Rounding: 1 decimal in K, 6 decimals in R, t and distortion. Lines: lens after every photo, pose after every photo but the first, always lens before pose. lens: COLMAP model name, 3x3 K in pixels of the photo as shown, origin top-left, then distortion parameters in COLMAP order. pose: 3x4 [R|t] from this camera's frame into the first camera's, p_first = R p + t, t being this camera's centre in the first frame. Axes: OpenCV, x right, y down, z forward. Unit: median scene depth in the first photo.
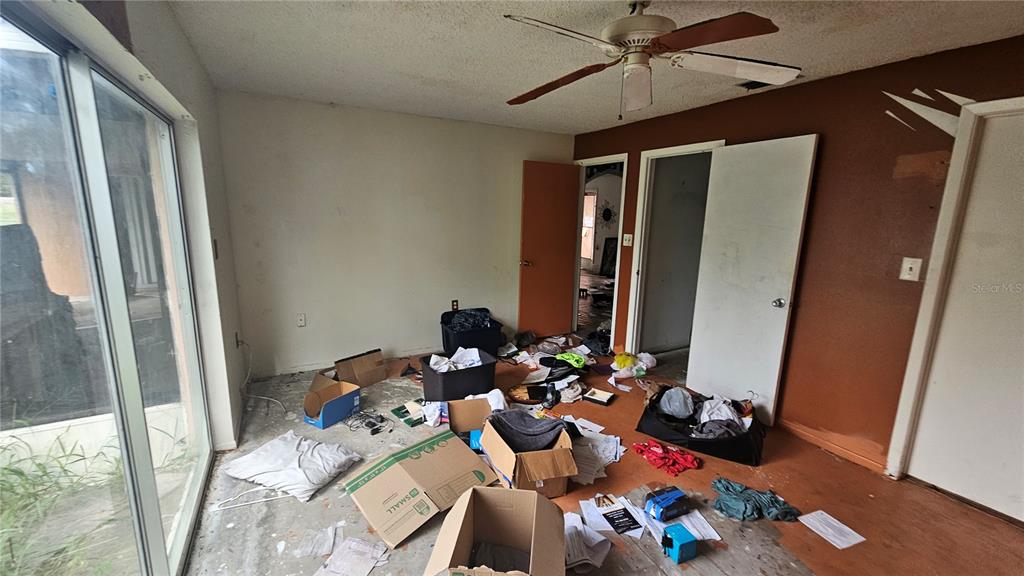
lens RADIAL K [[419.9, 0, 512.1], [0, 419.9, 287.5], [0, 0, 1]] dist [0.002777, 0.000859]
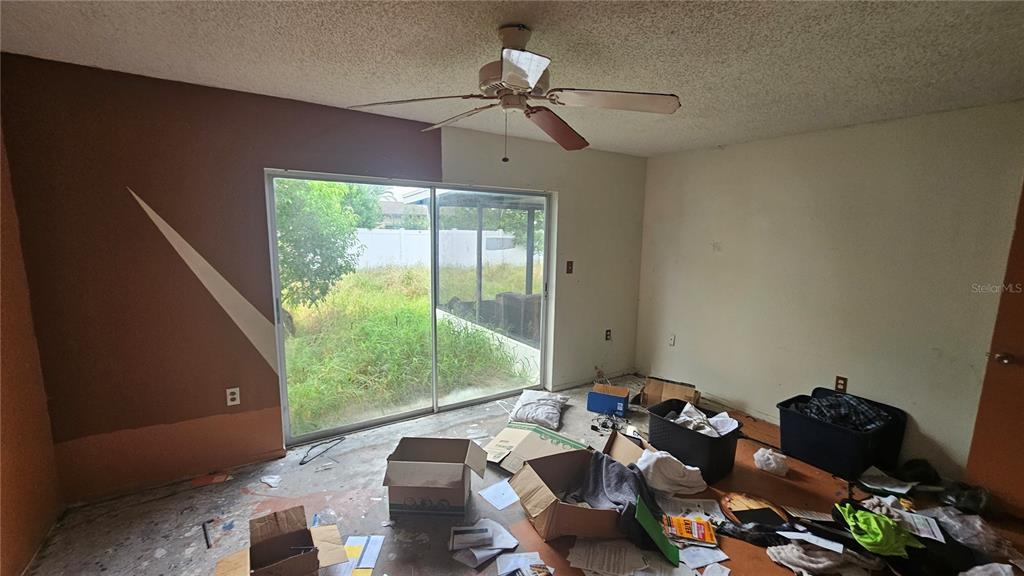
lens RADIAL K [[419.9, 0, 511.1], [0, 419.9, 292.1], [0, 0, 1]] dist [0.002777, 0.000859]
pose [[0.081053, 0.128390, -0.988406, 0.586811], [-0.200711, 0.973457, 0.109989, -0.088230], [0.976292, 0.189469, 0.104670, 0.423728]]
